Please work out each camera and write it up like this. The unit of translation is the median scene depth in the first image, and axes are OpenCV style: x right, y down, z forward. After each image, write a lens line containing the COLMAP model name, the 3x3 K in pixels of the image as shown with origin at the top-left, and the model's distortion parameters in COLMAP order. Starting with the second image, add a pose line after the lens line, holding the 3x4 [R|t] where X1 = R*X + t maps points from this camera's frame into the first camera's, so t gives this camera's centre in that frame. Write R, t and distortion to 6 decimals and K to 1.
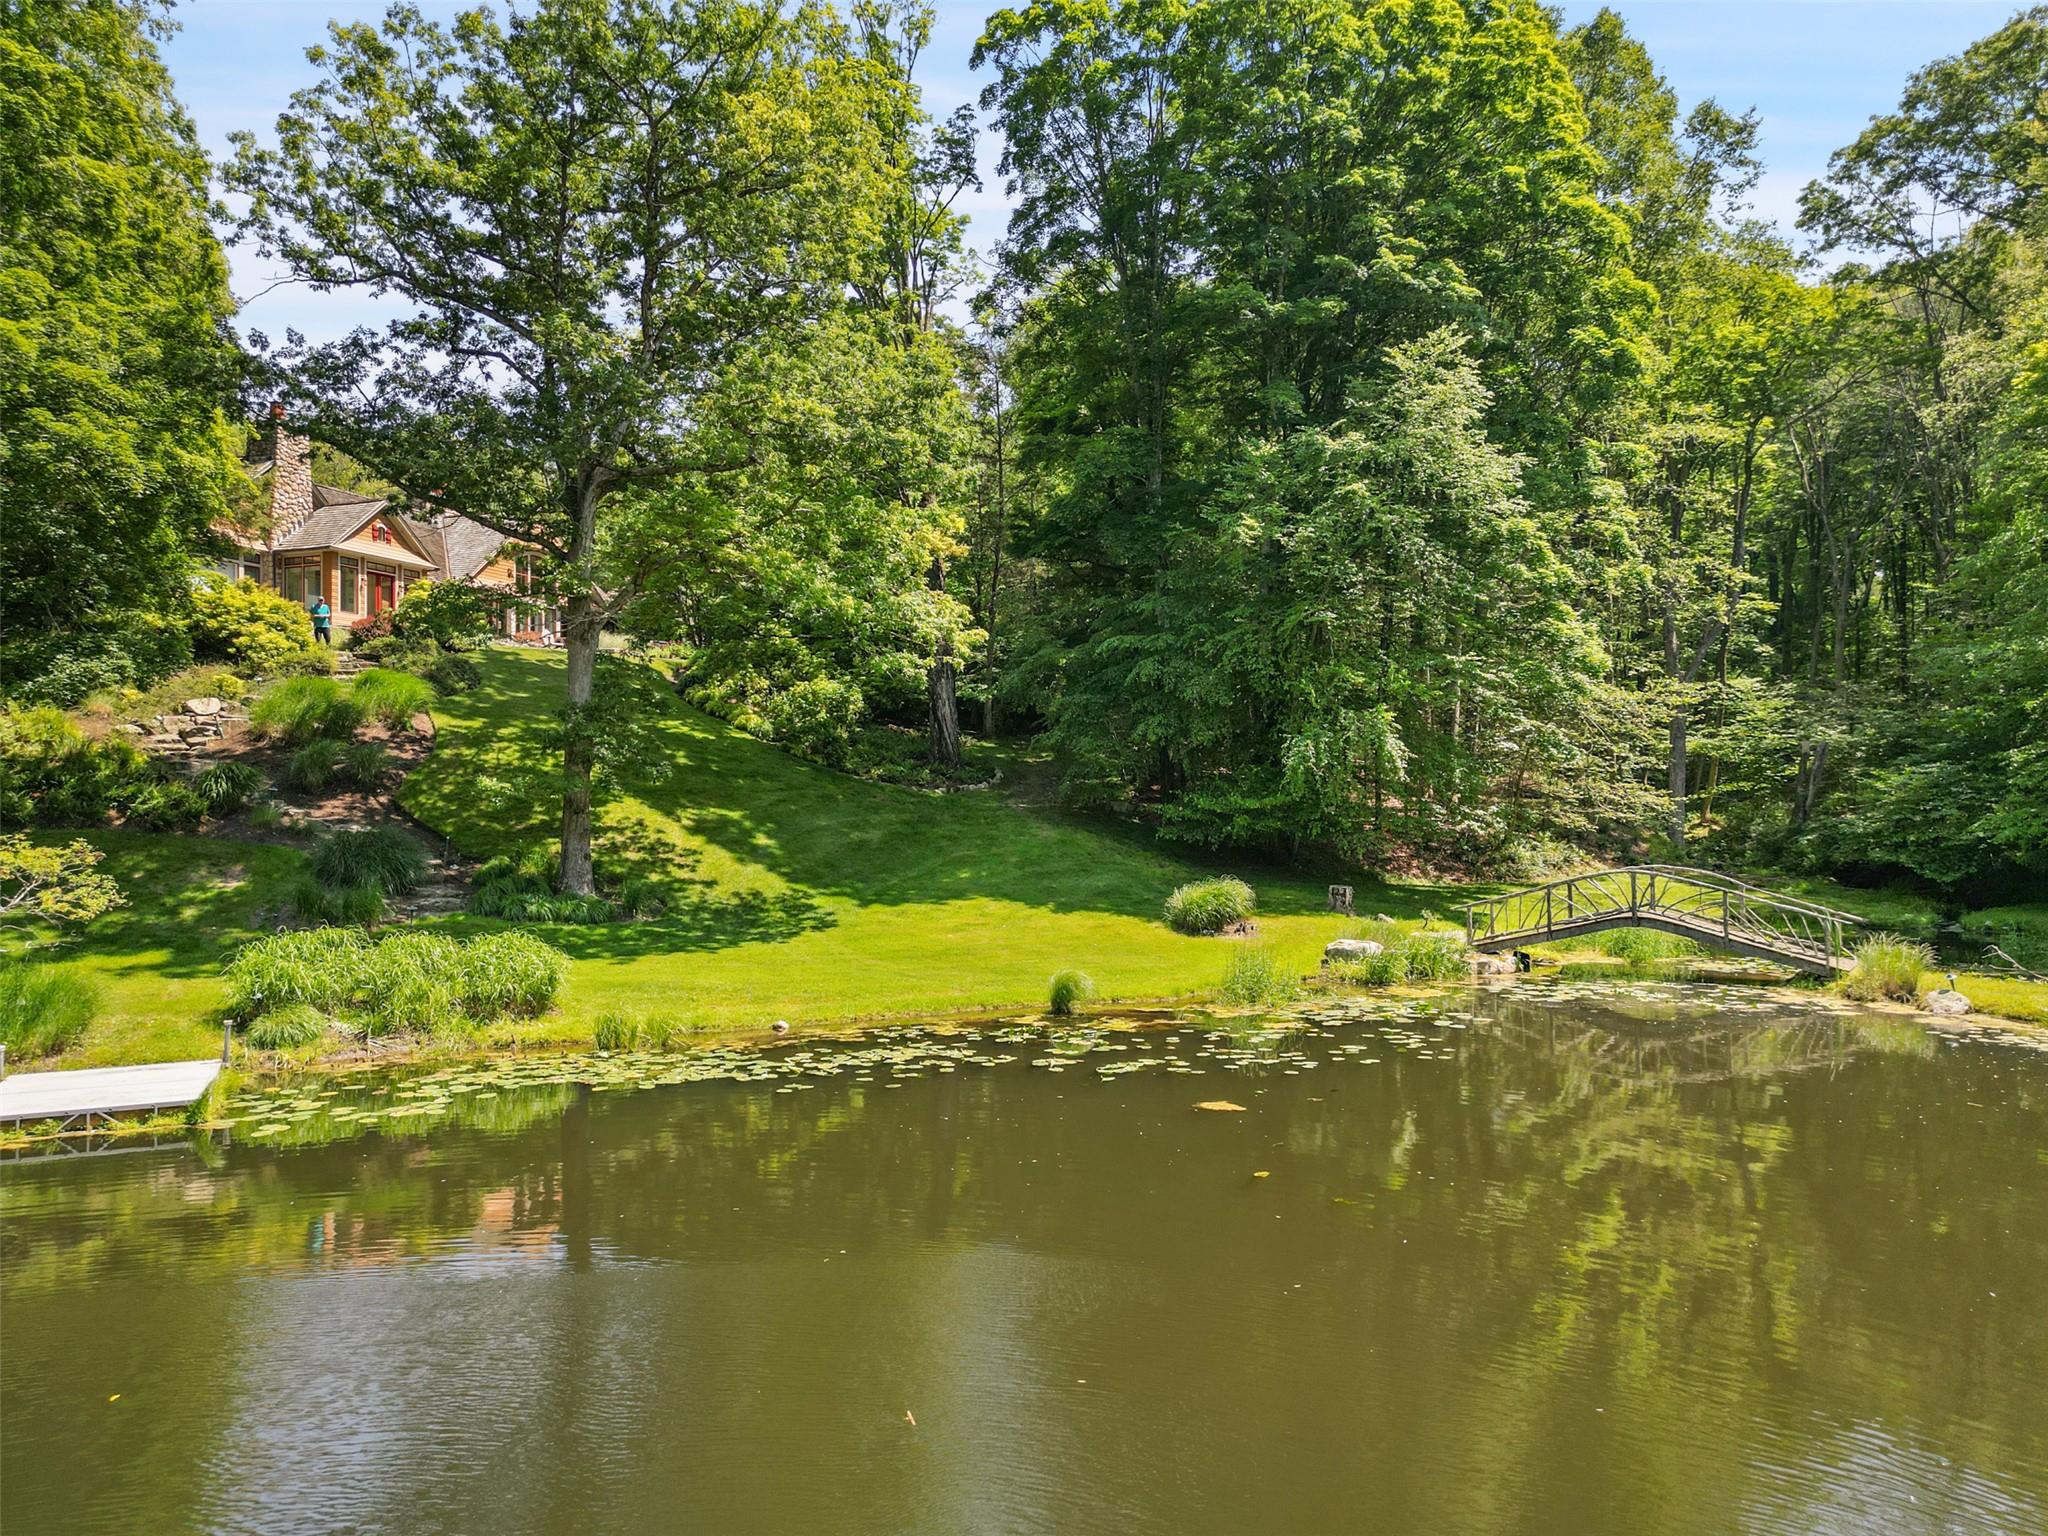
lens RADIAL K [[1417.1, 0, 1027.0], [0, 1417.1, 772.1], [0, 0, 1]] dist [0.019099, -0.020214]
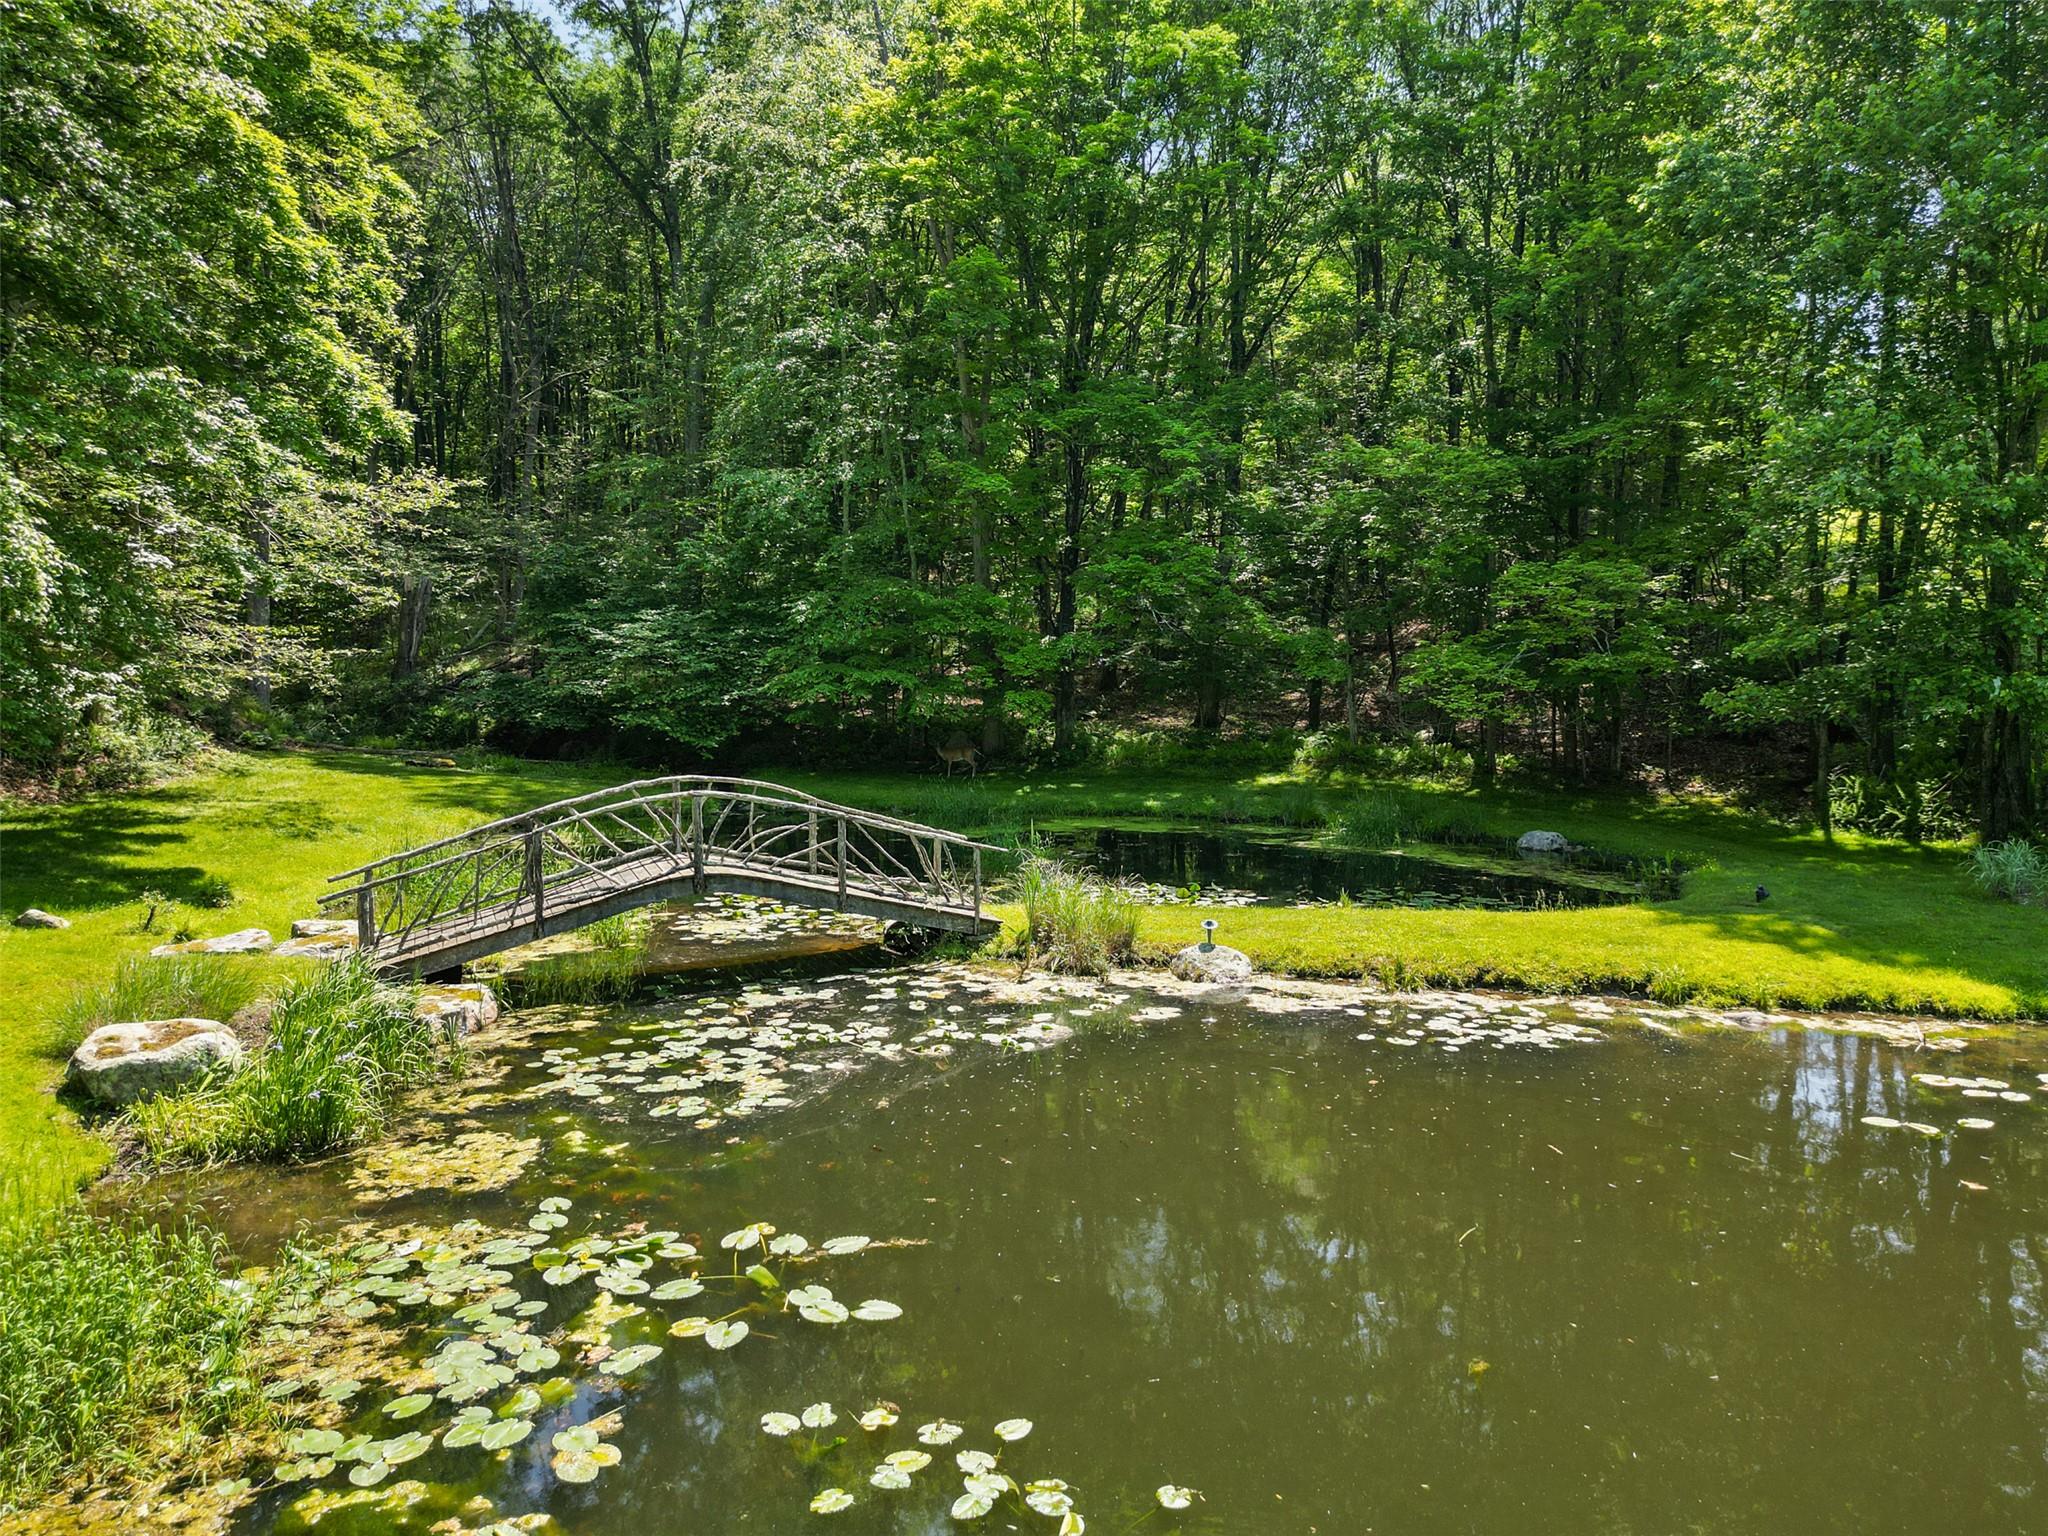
lens RADIAL K [[1417.1, 0, 1024.5], [0, 1417.1, 769.3], [0, 0, 1]] dist [0.019099, -0.020214]
pose [[0.488482, -0.078809, 0.869008, 0.010638], [-0.020250, 0.994621, 0.101584, 0.001223], [-0.872339, -0.067220, 0.484259, 0.639469]]
